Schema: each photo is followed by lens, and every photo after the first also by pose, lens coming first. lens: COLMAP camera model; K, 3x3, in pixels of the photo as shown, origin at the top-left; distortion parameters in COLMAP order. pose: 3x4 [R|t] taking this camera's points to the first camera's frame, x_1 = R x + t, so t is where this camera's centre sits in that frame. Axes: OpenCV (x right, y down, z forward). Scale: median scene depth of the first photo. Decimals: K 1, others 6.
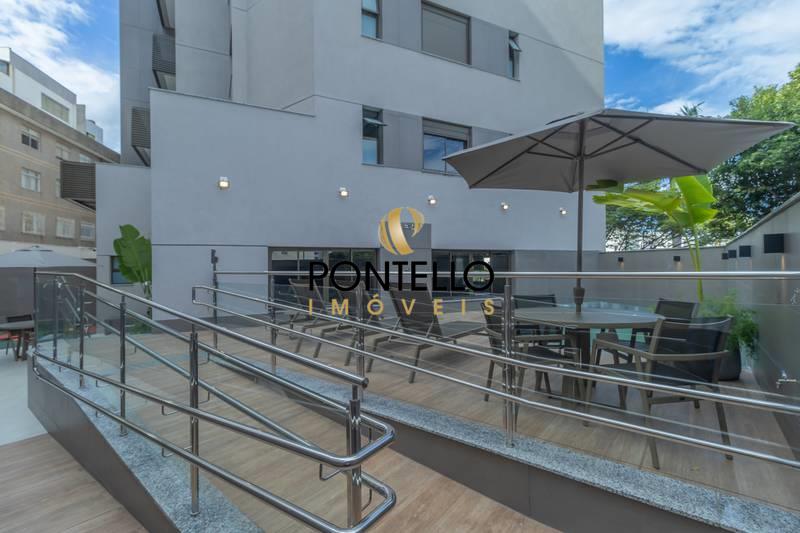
lens RADIAL K [[378.1, 0, 400.0], [0, 378.1, 266.5], [0, 0, 1]] dist [0.000590, 0.000236]
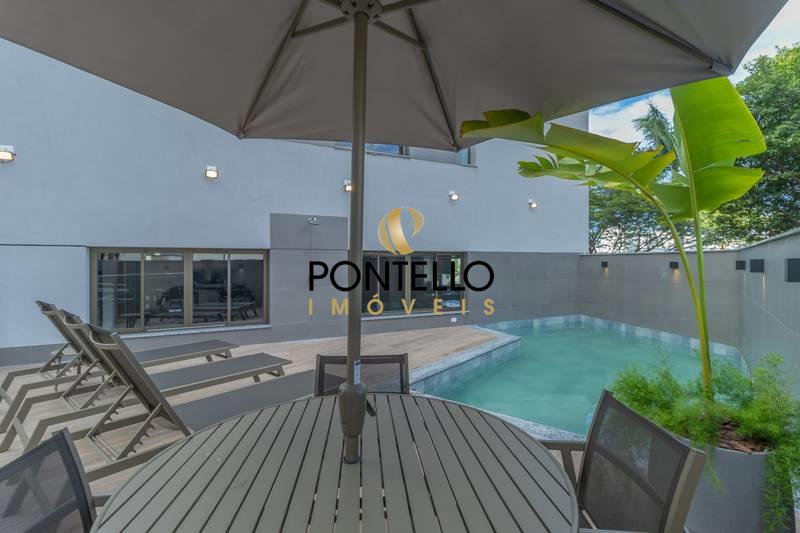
lens RADIAL K [[367.1, 0, 400.0], [0, 367.1, 266.5], [0, 0, 1]] dist [-0.002086, -0.000606]
pose [[0.999783, 0.003987, -0.020443, 0.112471], [-0.003848, 0.999969, 0.006834, -0.011567], [0.020469, -0.006754, 0.999768, 0.146421]]
